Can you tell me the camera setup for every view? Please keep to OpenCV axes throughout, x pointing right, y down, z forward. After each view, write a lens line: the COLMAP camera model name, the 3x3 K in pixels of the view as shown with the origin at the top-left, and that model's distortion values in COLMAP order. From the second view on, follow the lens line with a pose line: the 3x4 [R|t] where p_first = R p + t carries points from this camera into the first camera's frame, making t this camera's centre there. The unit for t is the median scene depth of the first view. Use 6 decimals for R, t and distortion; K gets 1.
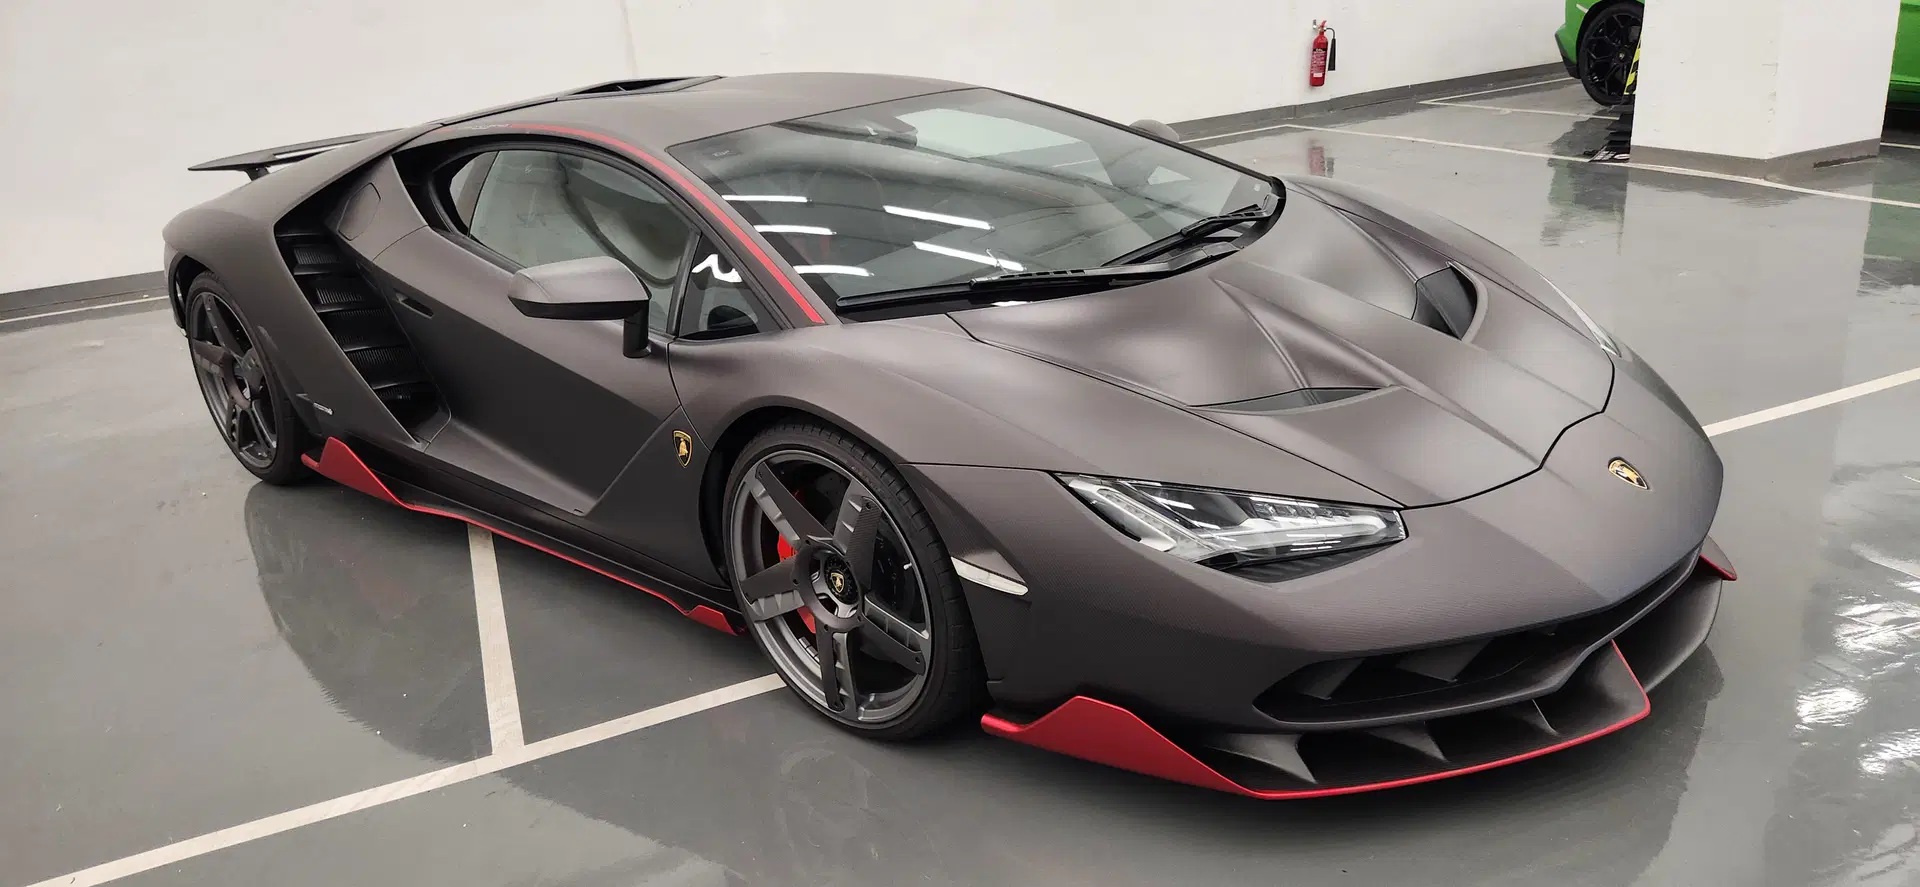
lens RADIAL K [[1161.5, 0, 1005.0], [0, 1161.5, 443.4], [0, 0, 1]] dist [0.078013, -0.070895]
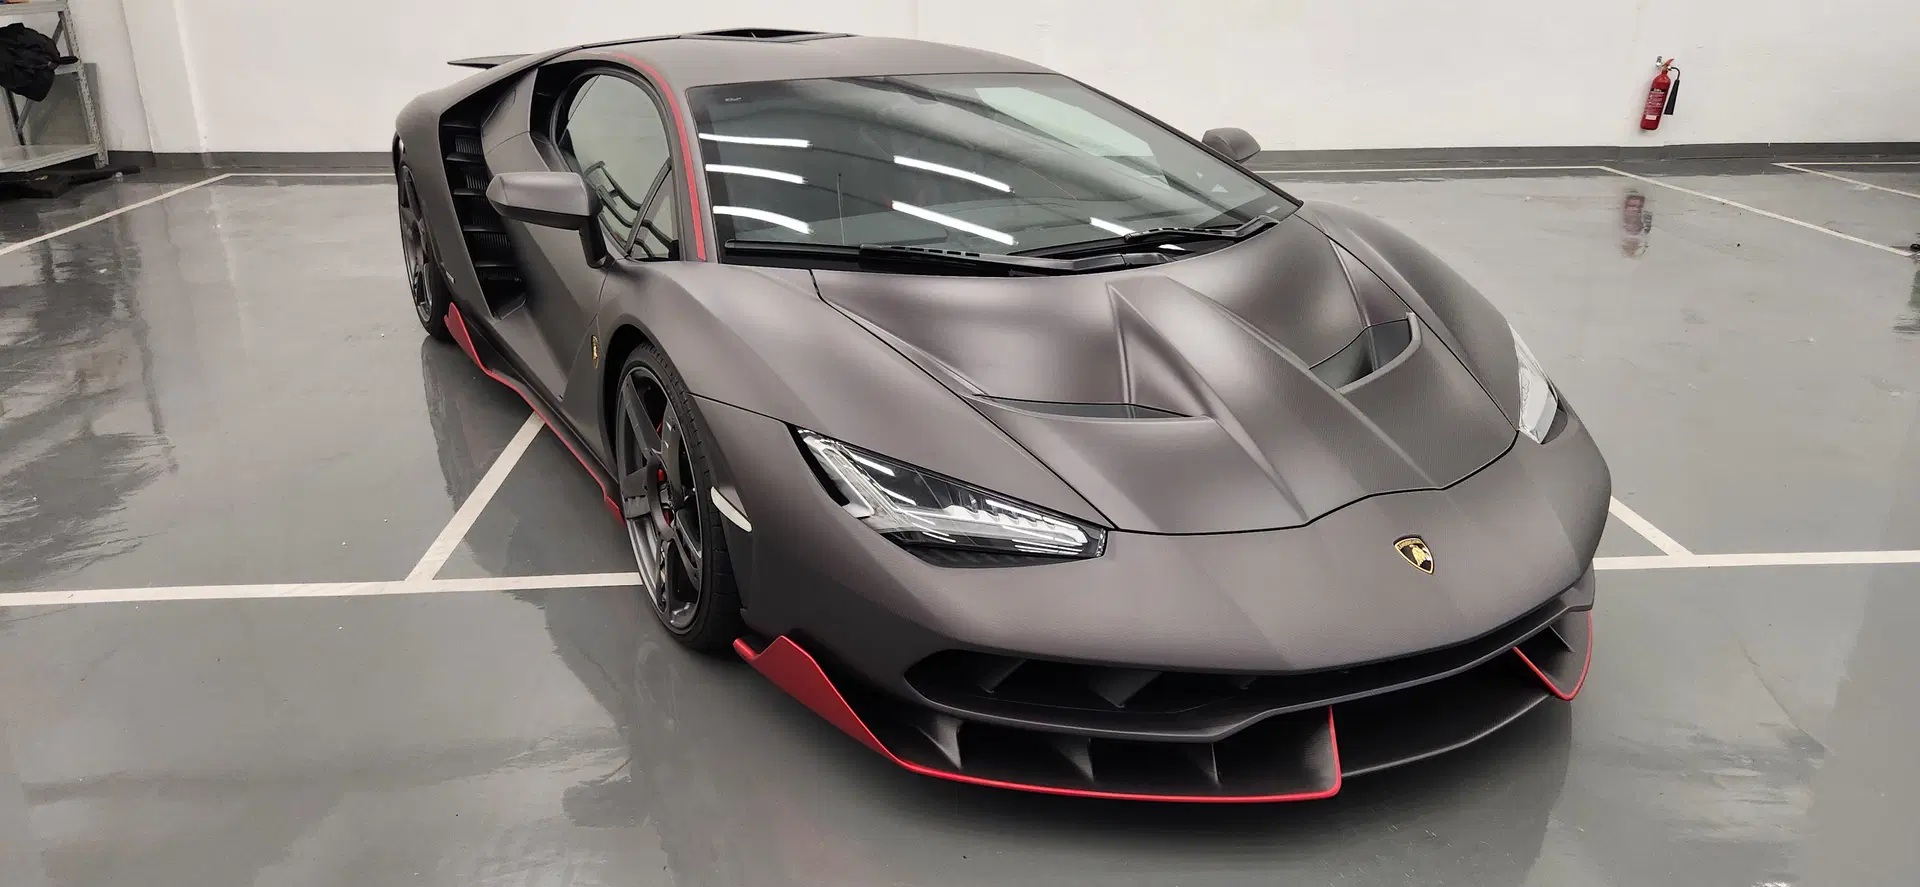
lens RADIAL K [[1161.5, 0, 1005.0], [0, 1161.5, 443.4], [0, 0, 1]] dist [0.078013, -0.070895]
pose [[0.953582, 0.197431, -0.227381, 0.343973], [-0.194348, 0.980268, 0.036102, -0.025492], [0.230022, 0.009765, 0.973136, 0.003406]]
